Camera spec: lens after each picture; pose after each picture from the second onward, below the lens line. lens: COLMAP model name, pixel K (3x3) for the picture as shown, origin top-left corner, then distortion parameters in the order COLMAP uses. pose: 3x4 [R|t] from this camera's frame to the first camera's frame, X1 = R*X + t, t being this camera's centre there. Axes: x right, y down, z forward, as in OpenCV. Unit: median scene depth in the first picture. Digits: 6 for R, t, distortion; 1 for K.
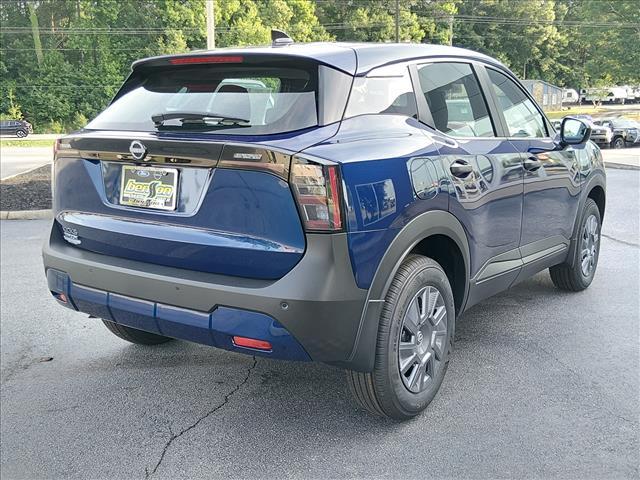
lens RADIAL K [[705.4, 0, 320.0], [0, 705.4, 240.0], [0, 0, 1]] dist [0.067160, -0.031353]
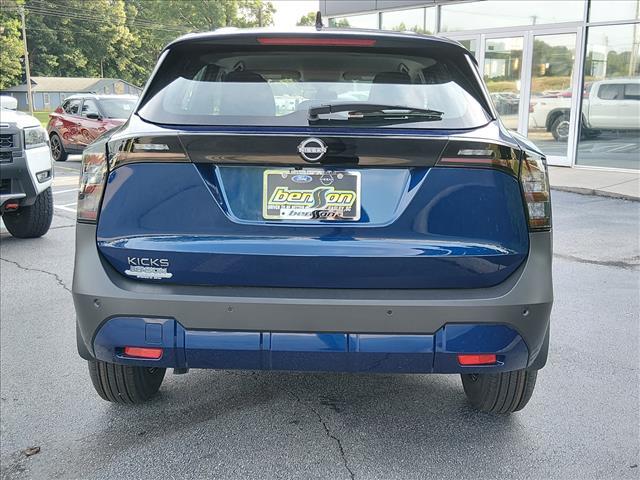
lens RADIAL K [[705.4, 0, 320.0], [0, 705.4, 240.0], [0, 0, 1]] dist [0.067160, -0.031353]
pose [[0.827893, -0.090205, 0.553584, -0.657227], [0.089594, 0.995578, 0.028237, -0.043505], [-0.553684, 0.026221, 0.832314, 0.309958]]
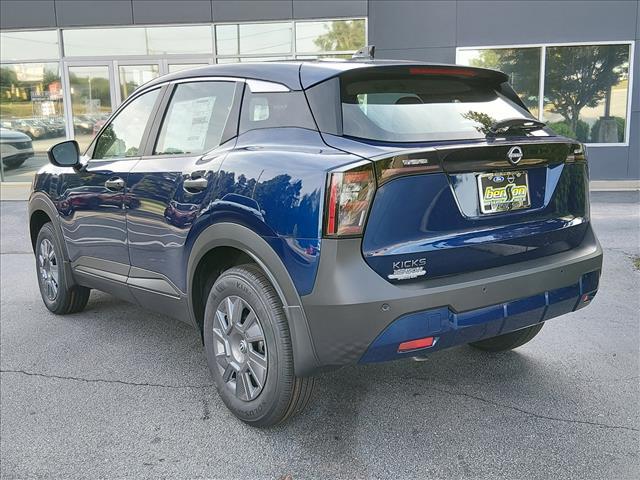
lens RADIAL K [[705.4, 0, 320.0], [0, 705.4, 240.0], [0, 0, 1]] dist [0.067160, -0.031353]
pose [[0.299633, -0.153321, 0.941654, -1.253123], [0.201547, 0.974900, 0.094602, -0.150875], [-0.932523, 0.161442, 0.323014, 0.889484]]
